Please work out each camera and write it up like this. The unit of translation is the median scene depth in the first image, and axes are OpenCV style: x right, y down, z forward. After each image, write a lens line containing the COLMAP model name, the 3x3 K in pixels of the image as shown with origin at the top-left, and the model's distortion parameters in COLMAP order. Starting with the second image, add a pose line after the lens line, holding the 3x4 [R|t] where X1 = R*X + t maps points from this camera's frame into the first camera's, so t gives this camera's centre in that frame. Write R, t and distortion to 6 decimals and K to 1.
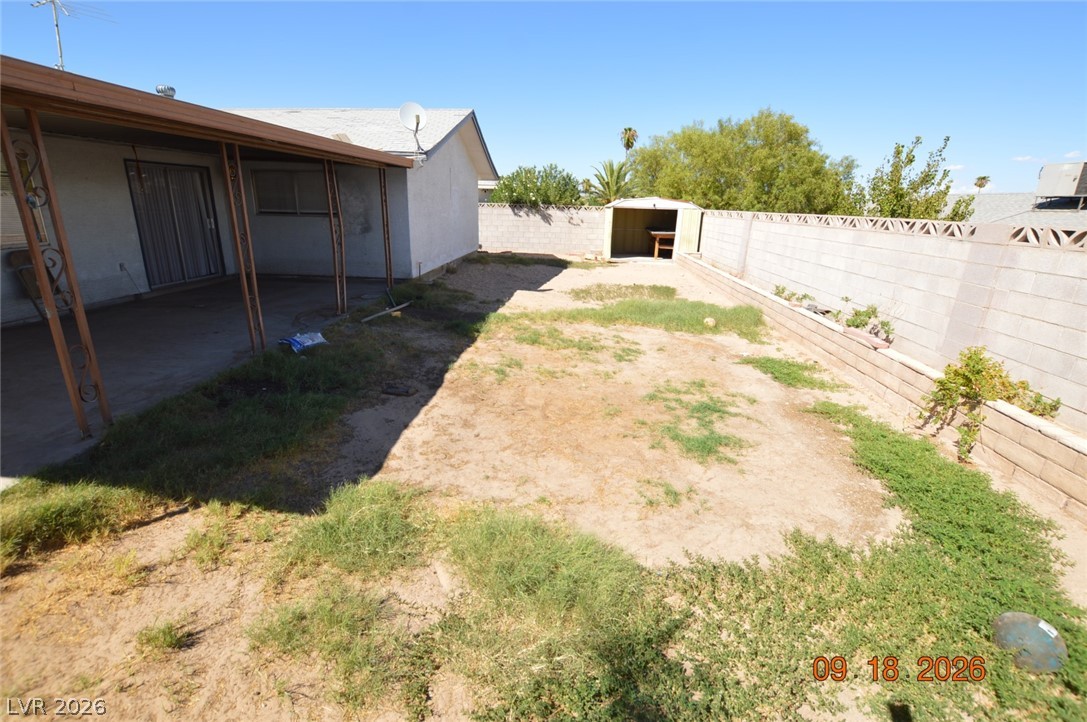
lens RADIAL K [[483.5, 0, 550.7], [0, 483.5, 354.2], [0, 0, 1]] dist [-0.031938, 0.001465]
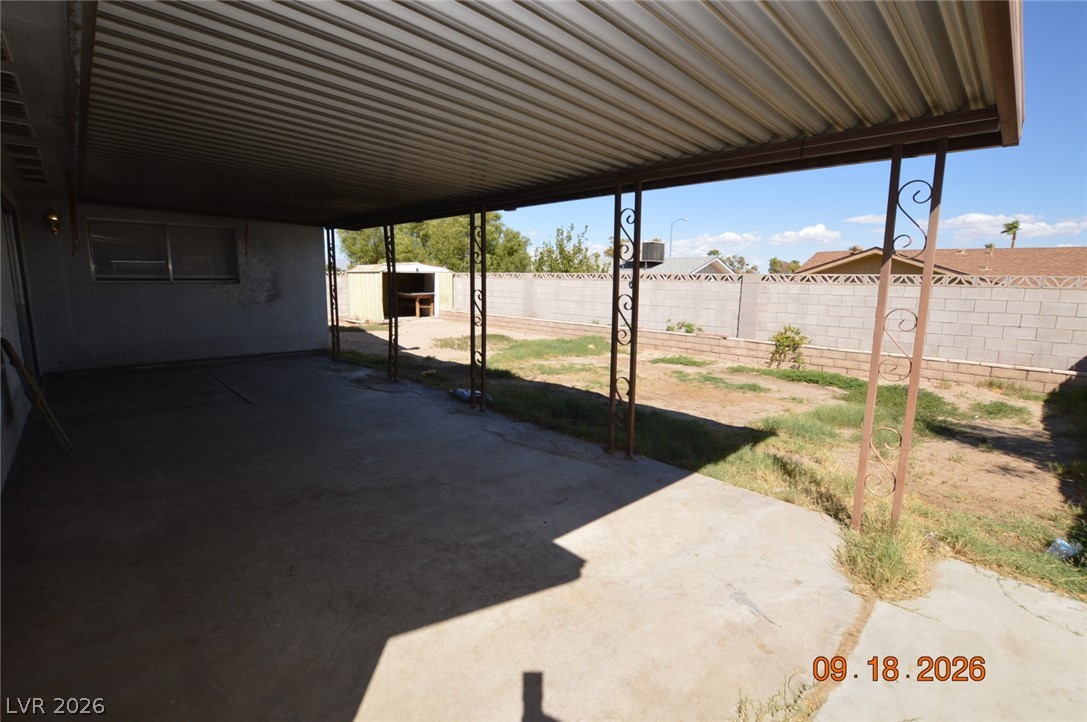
lens RADIAL K [[483.5, 0, 549.1], [0, 483.5, 361.2], [0, 0, 1]] dist [-0.031938, 0.001465]
pose [[0.672508, -0.140983, 0.726537, -0.416395], [0.224258, 0.974354, -0.018510, -0.015358], [-0.705295, 0.175381, 0.686878, 0.060739]]
